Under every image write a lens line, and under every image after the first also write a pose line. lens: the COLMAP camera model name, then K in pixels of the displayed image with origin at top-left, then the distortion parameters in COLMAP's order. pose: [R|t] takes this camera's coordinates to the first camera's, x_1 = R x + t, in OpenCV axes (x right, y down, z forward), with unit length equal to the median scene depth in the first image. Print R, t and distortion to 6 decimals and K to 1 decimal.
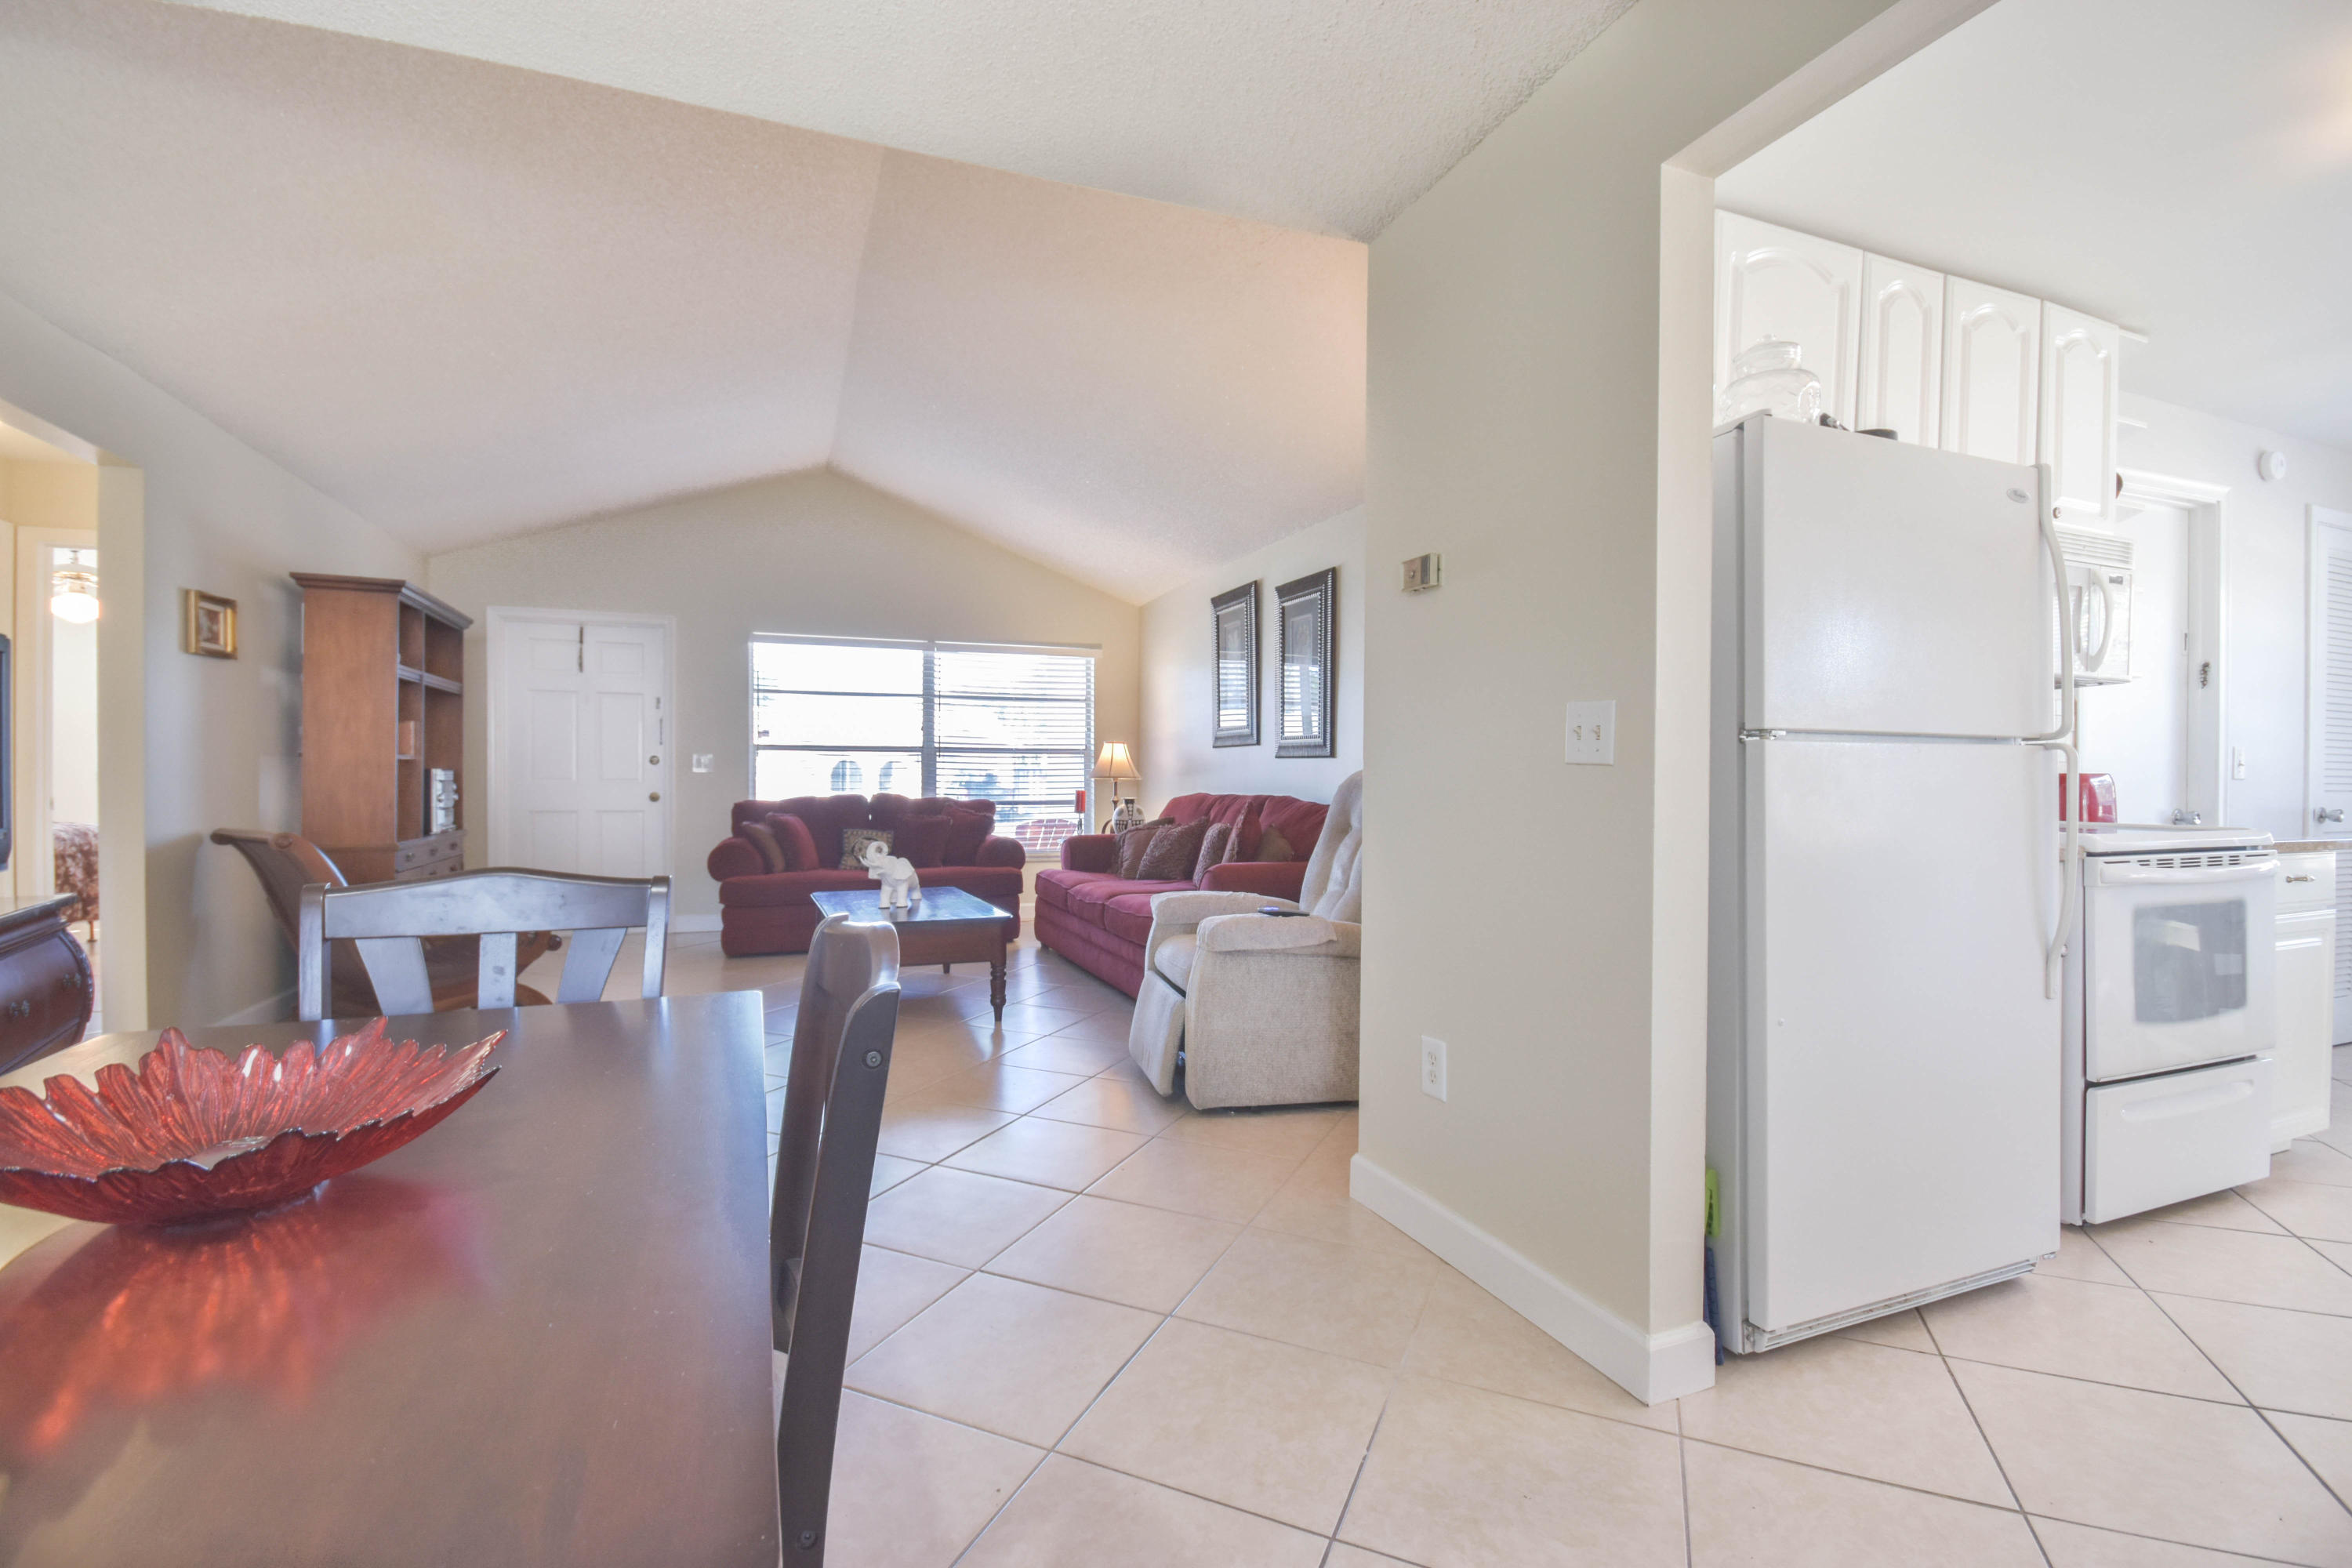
lens RADIAL K [[1030.1, 0, 1167.6], [0, 1030.1, 786.1], [0, 0, 1]] dist [0.017233, -0.016165]
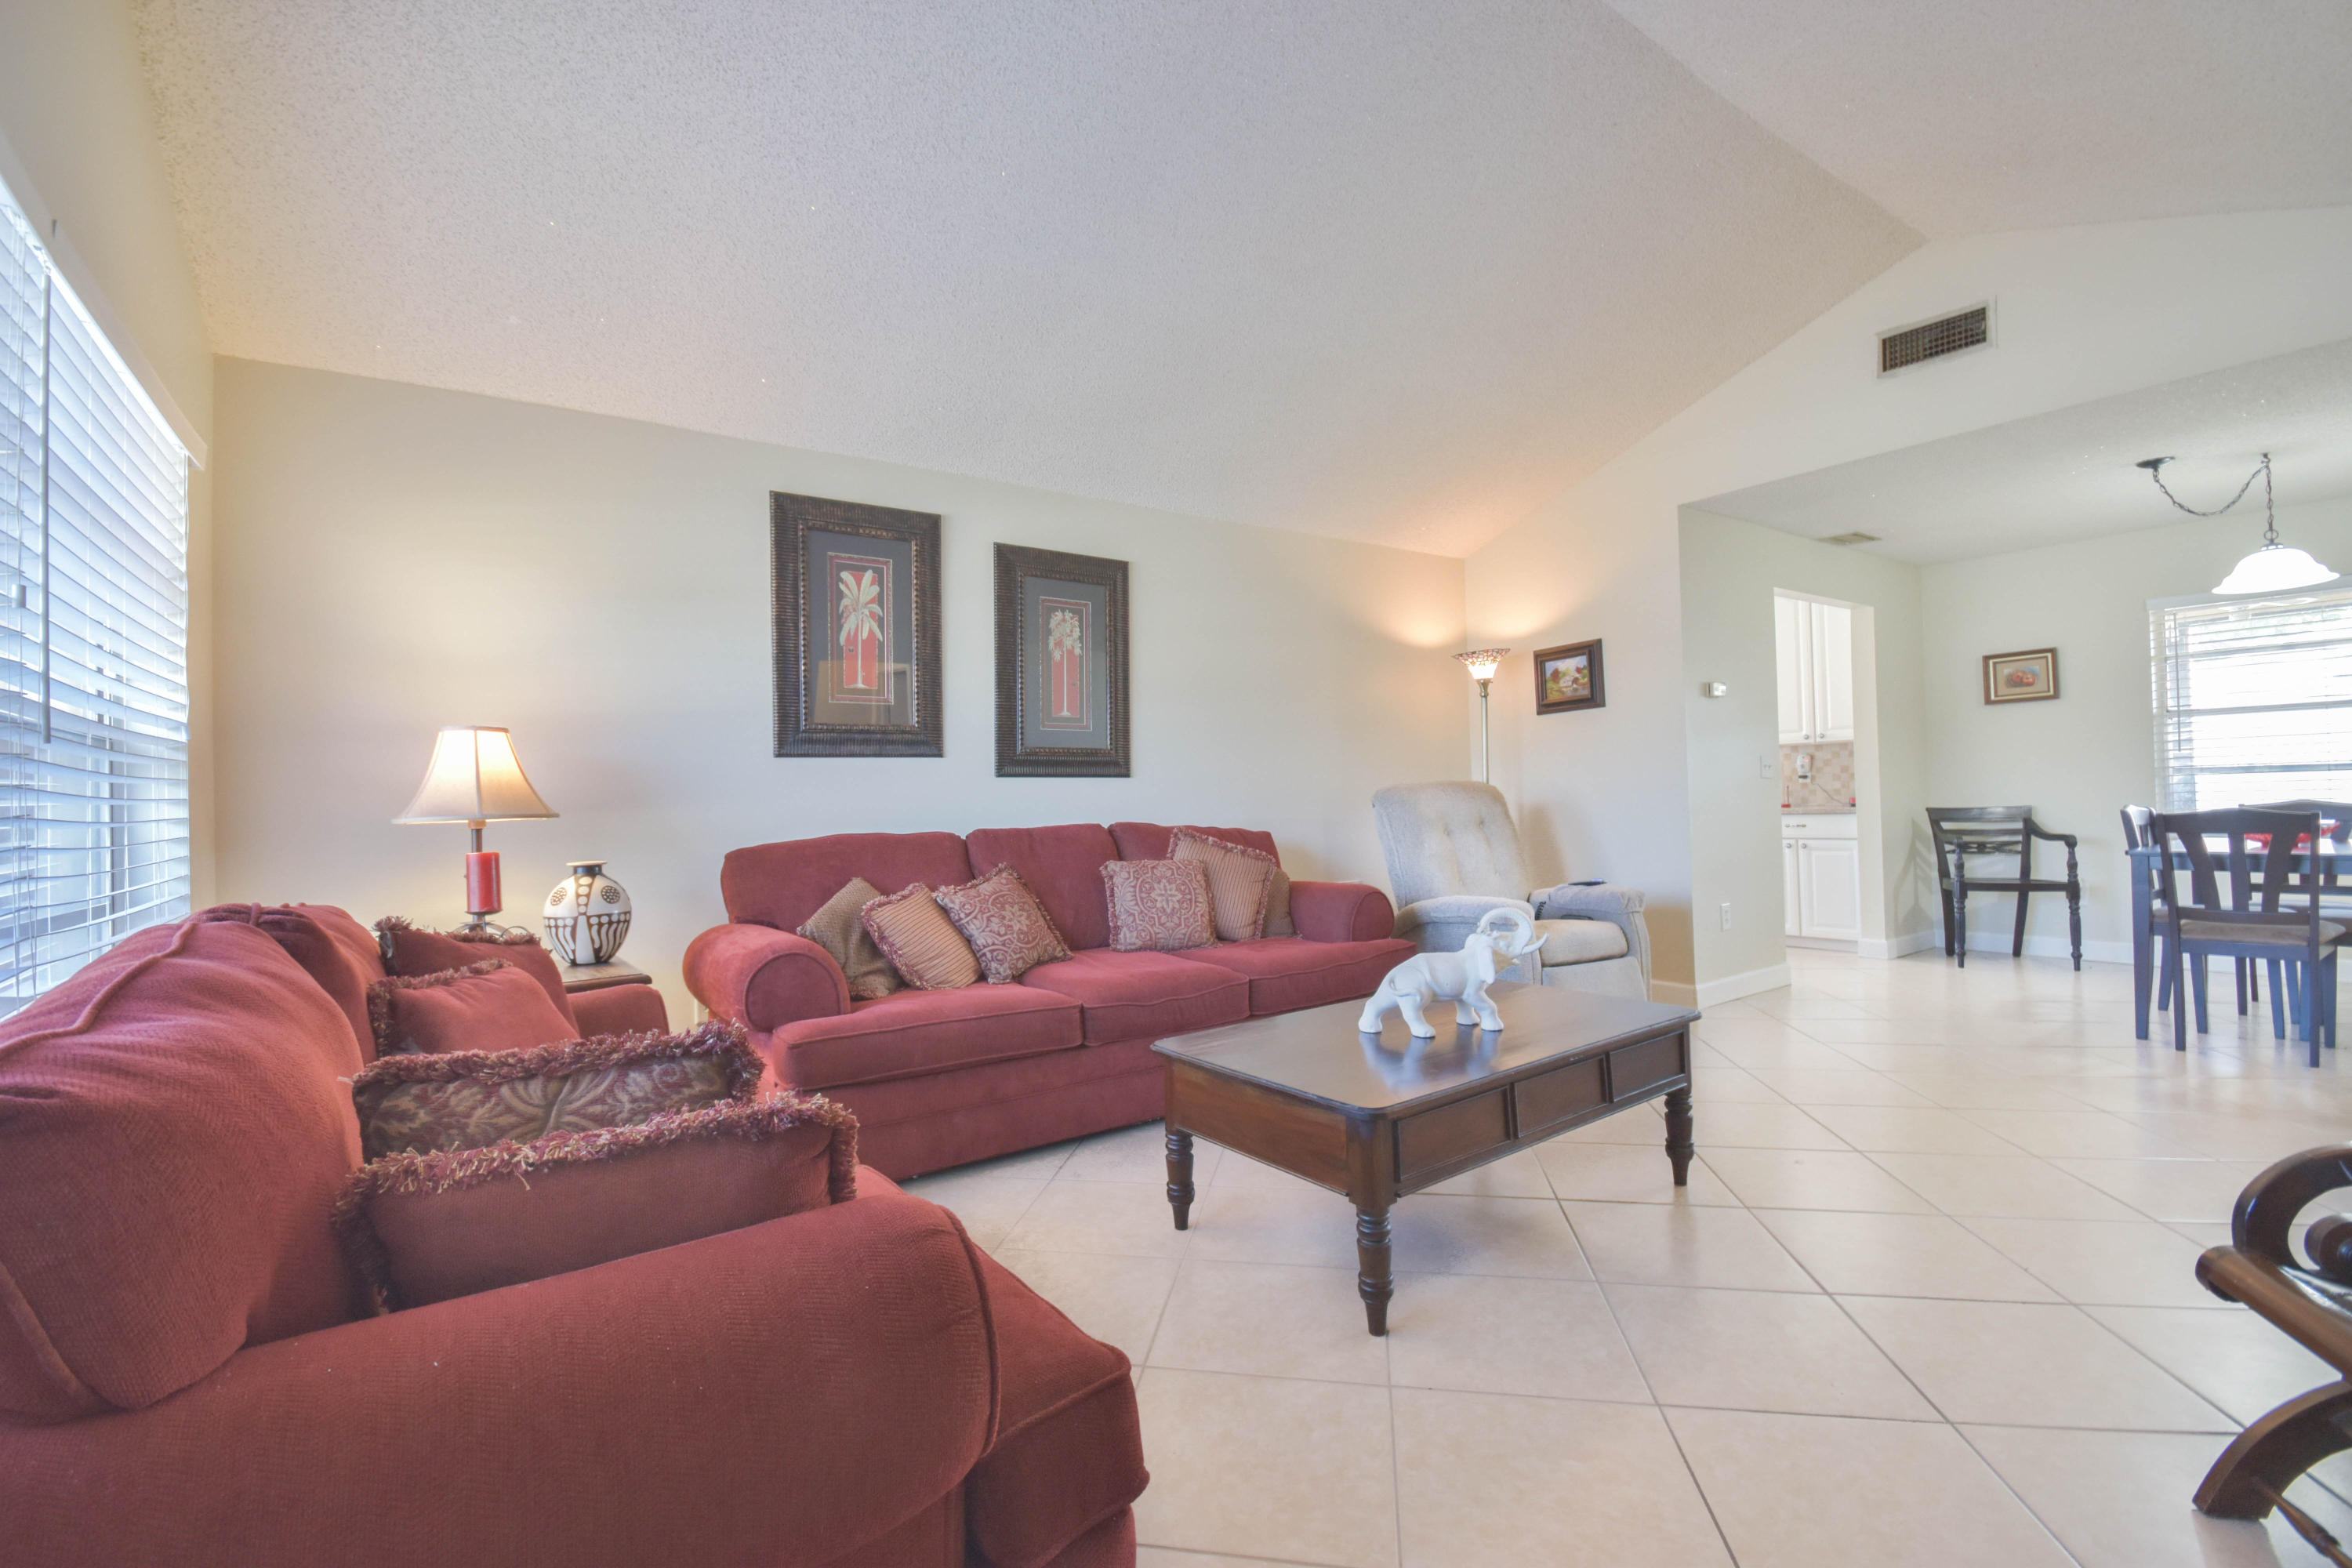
lens RADIAL K [[1030.1, 0, 1167.6], [0, 1030.1, 786.1], [0, 0, 1]] dist [0.017233, -0.016165]
pose [[-0.239392, 0.012316, 0.970845, -1.317439], [0.031957, 0.999478, -0.004799, -0.026690], [-0.970397, 0.029876, -0.239661, 2.201110]]
